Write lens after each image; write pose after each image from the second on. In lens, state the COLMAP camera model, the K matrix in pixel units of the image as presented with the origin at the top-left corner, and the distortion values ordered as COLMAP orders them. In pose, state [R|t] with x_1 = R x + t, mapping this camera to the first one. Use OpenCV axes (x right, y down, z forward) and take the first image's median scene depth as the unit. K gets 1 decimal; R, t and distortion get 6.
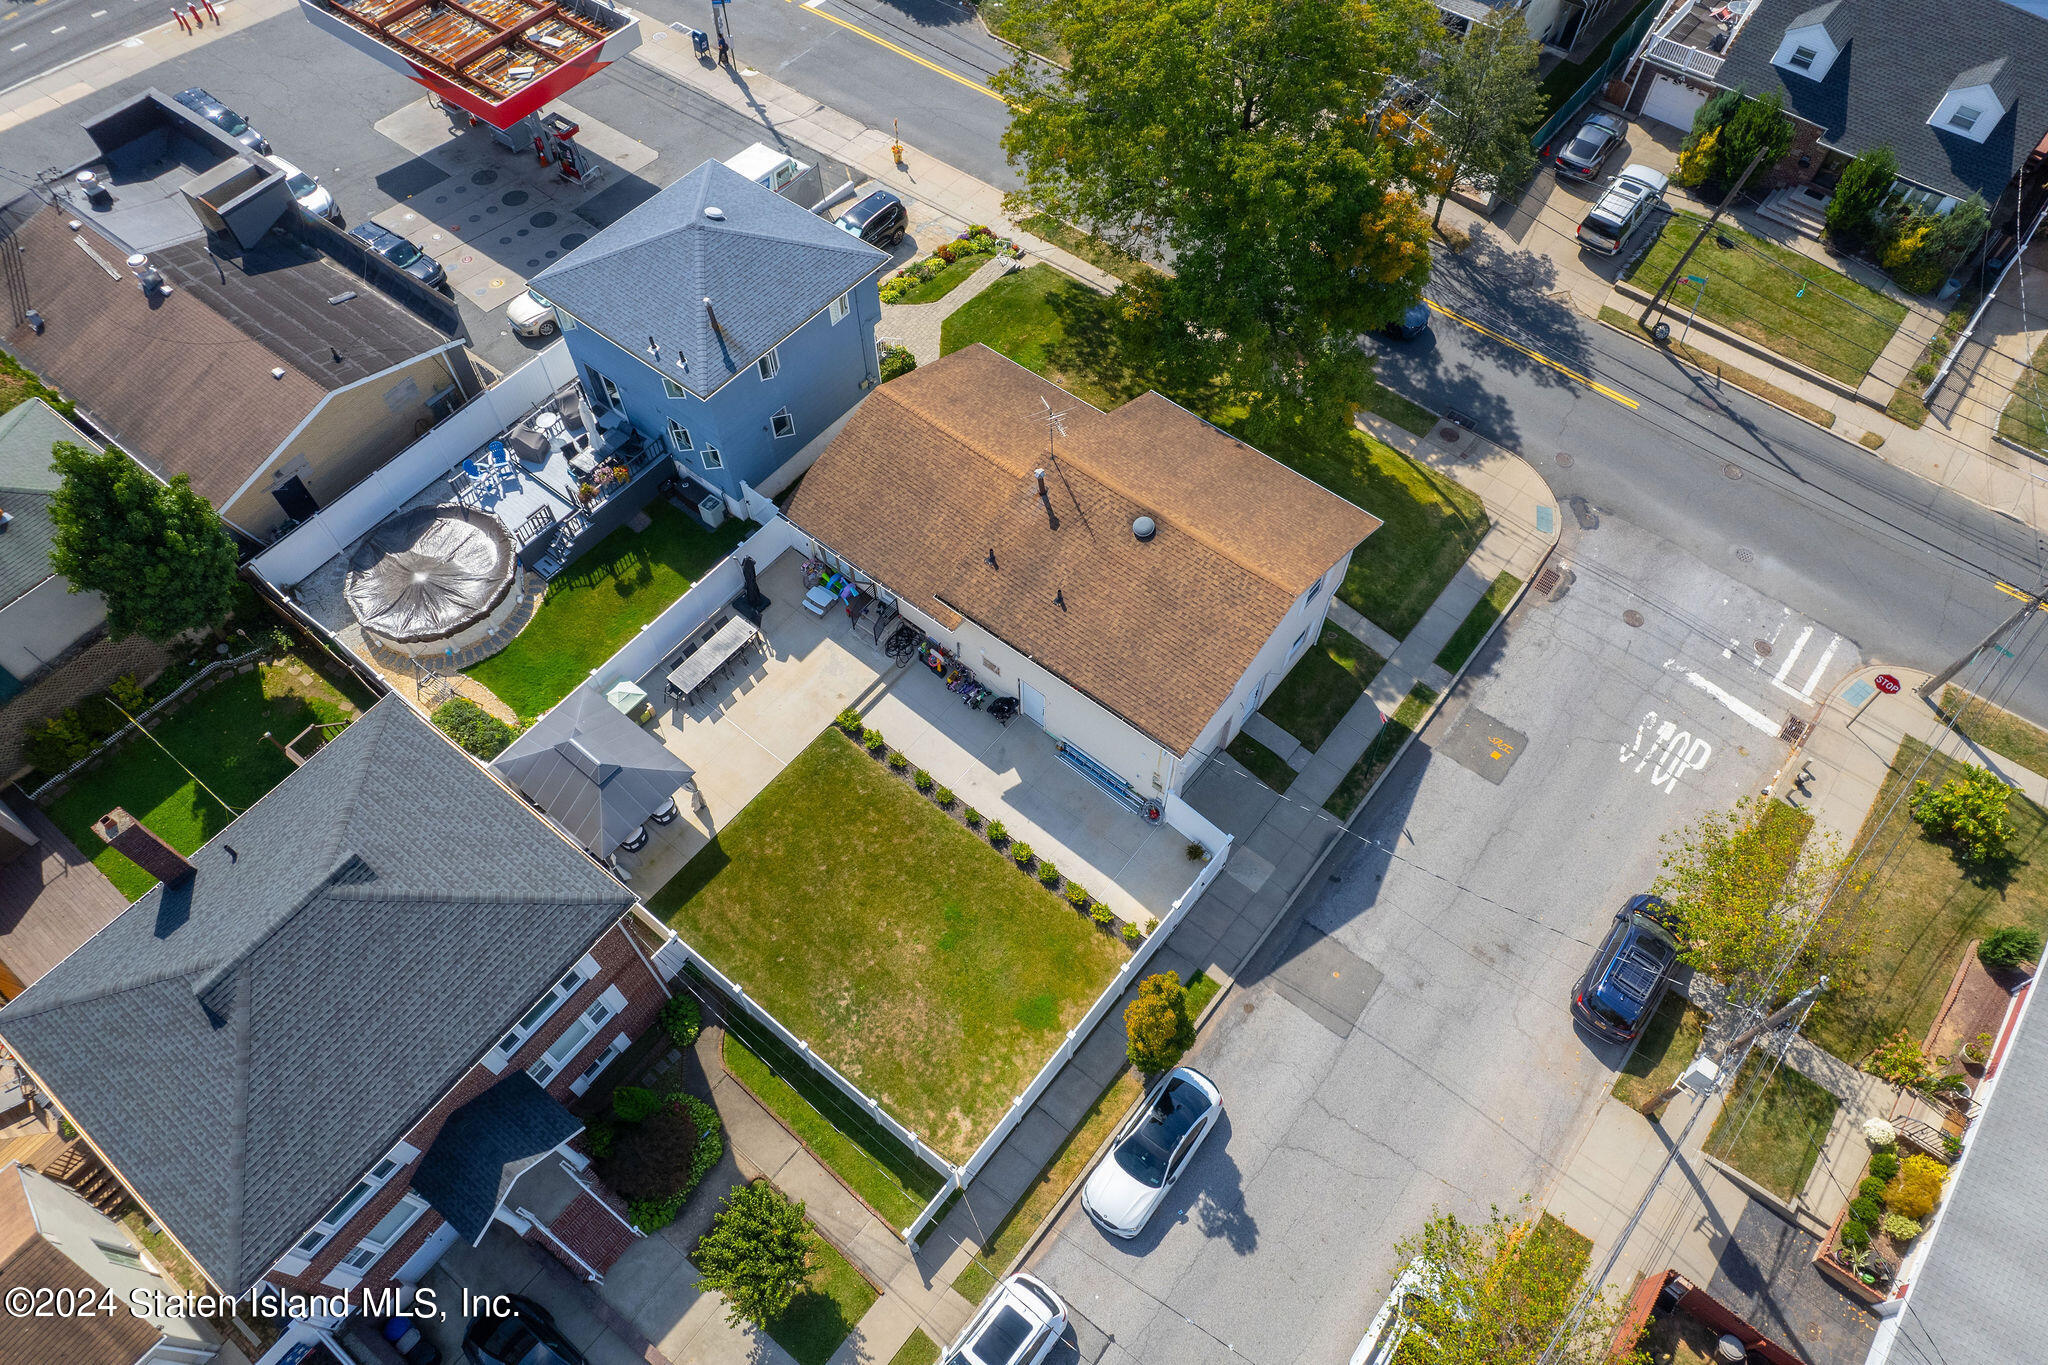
lens RADIAL K [[1312.4, 0, 1030.5], [0, 1312.4, 689.5], [0, 0, 1]] dist [-0.087756, 0.083727]
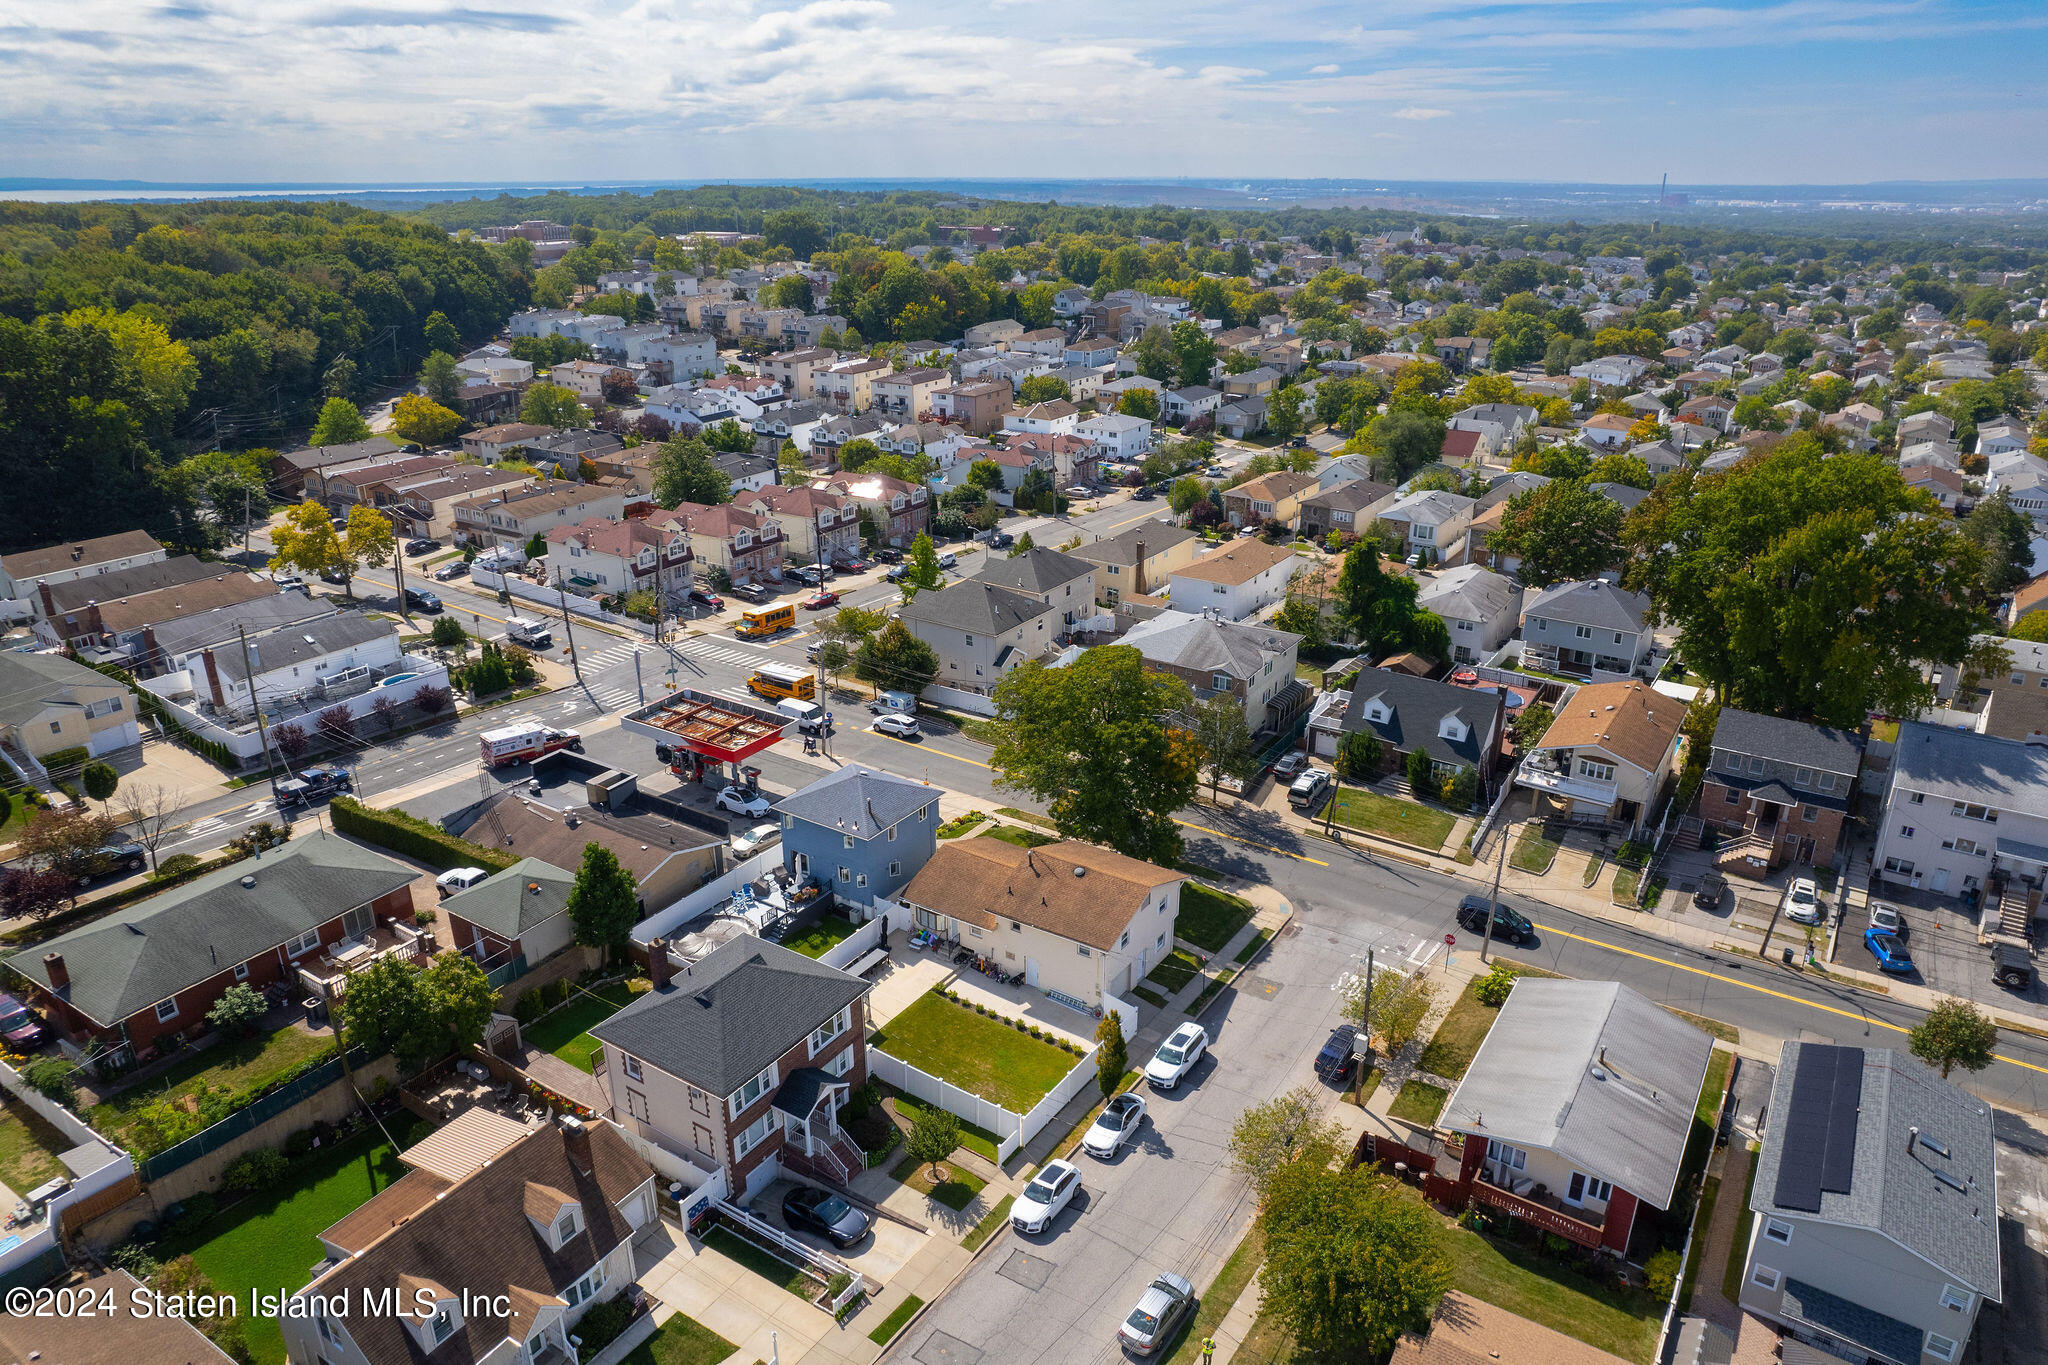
lens RADIAL K [[1312.4, 0, 1030.5], [0, 1312.4, 689.5], [0, 0, 1]] dist [-0.087756, 0.083727]
pose [[0.995585, -0.033114, 0.087833, -0.151333], [0.078283, 0.809238, -0.582243, 0.769768], [-0.051797, 0.586548, 0.808257, -0.806839]]
